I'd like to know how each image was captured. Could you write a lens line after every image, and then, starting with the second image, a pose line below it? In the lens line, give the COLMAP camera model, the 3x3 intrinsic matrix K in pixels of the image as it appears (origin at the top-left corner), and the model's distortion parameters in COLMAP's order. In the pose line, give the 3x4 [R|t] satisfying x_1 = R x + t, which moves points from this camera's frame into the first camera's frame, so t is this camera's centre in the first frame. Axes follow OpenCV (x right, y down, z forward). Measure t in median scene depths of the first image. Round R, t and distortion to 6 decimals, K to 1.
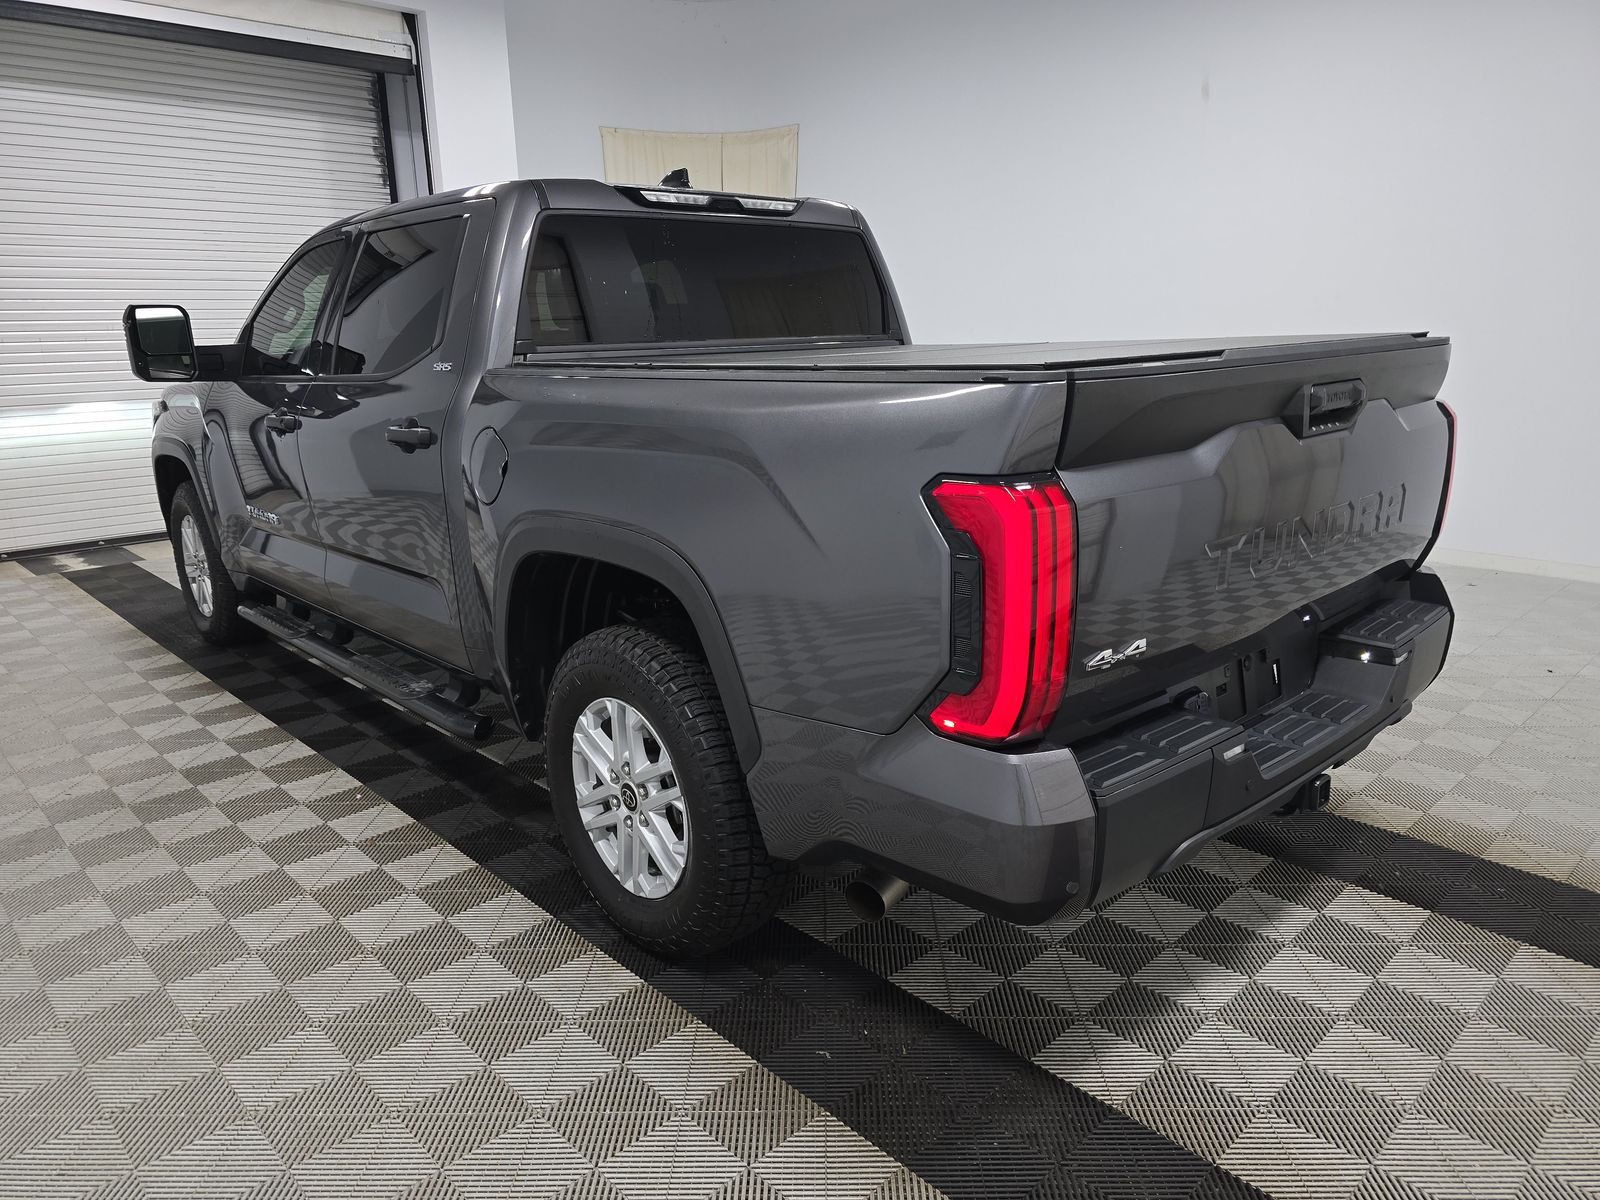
lens RADIAL K [[1079.1, 0, 817.3], [0, 1079.1, 606.5], [0, 0, 1]] dist [0.019834, -0.011773]
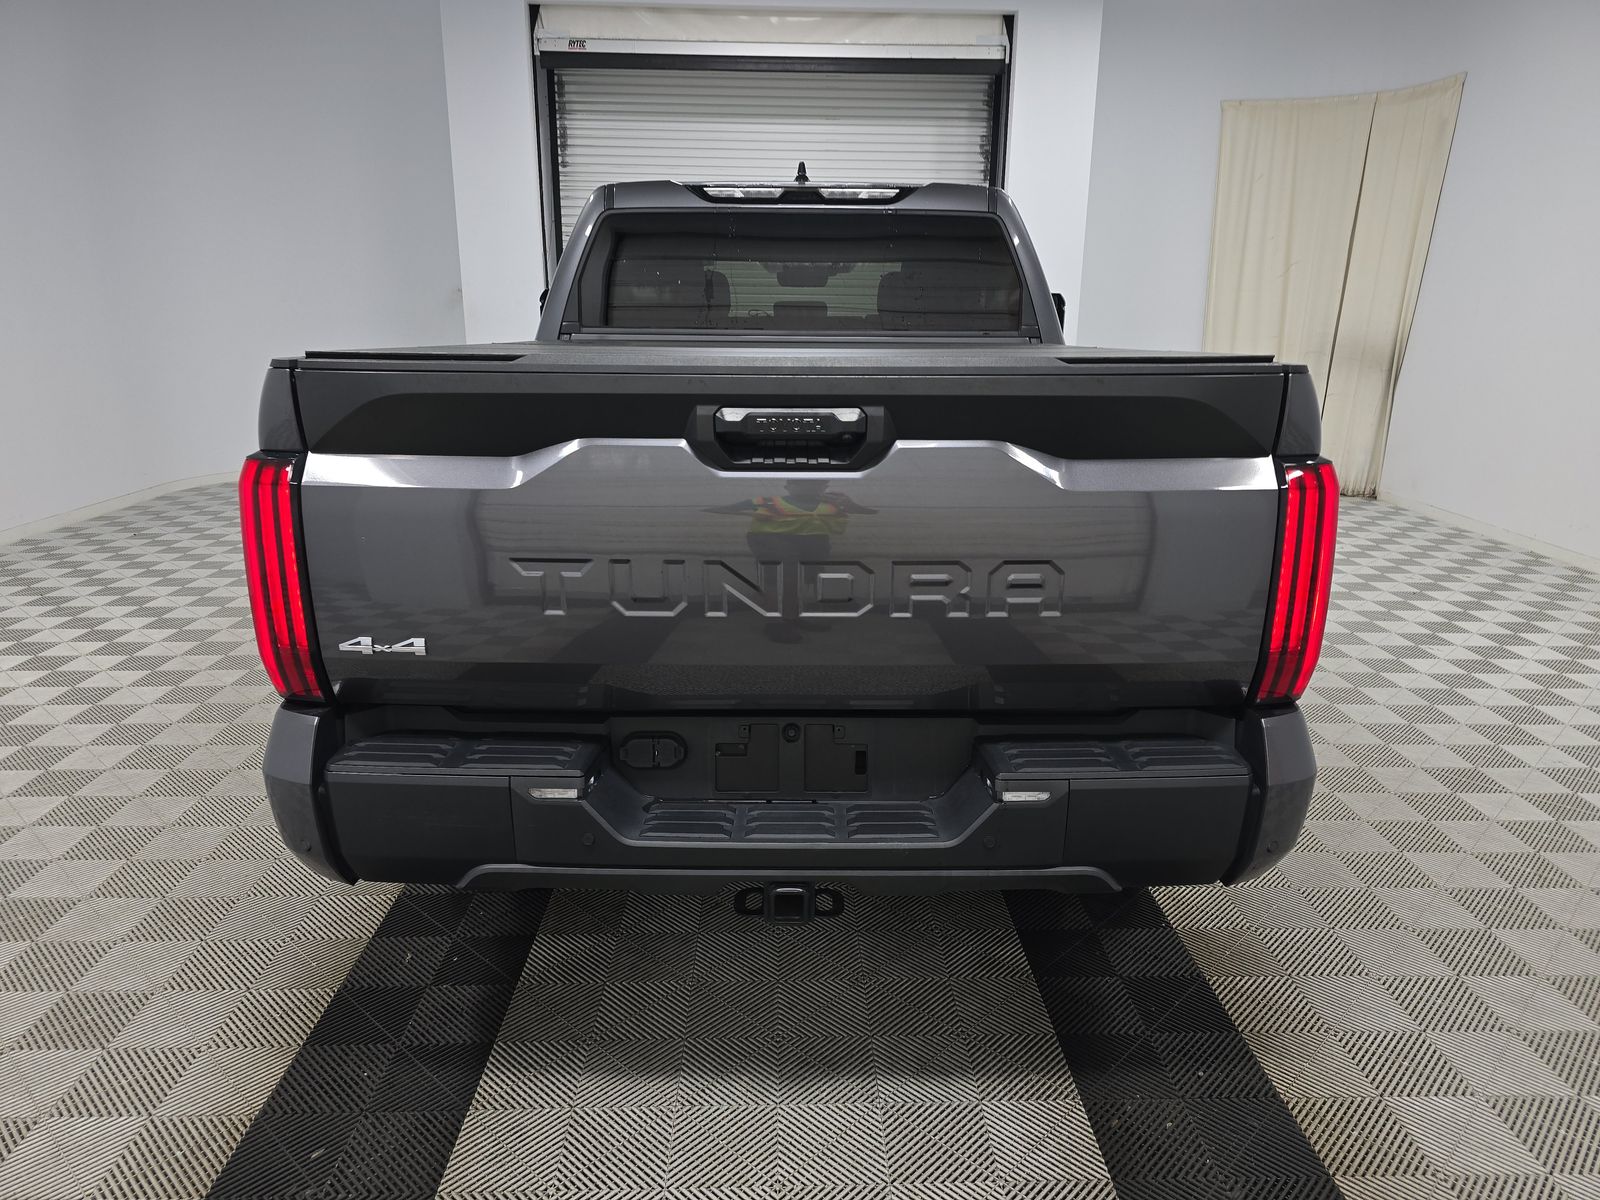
lens RADIAL K [[1079.1, 0, 802.7], [0, 1079.1, 606.4], [0, 0, 1]] dist [0.019834, -0.011773]
pose [[0.717991, 0.208011, -0.664244, 0.629692], [-0.200406, 0.975670, 0.088914, -0.082302], [0.666578, 0.069279, 0.742209, 0.261706]]
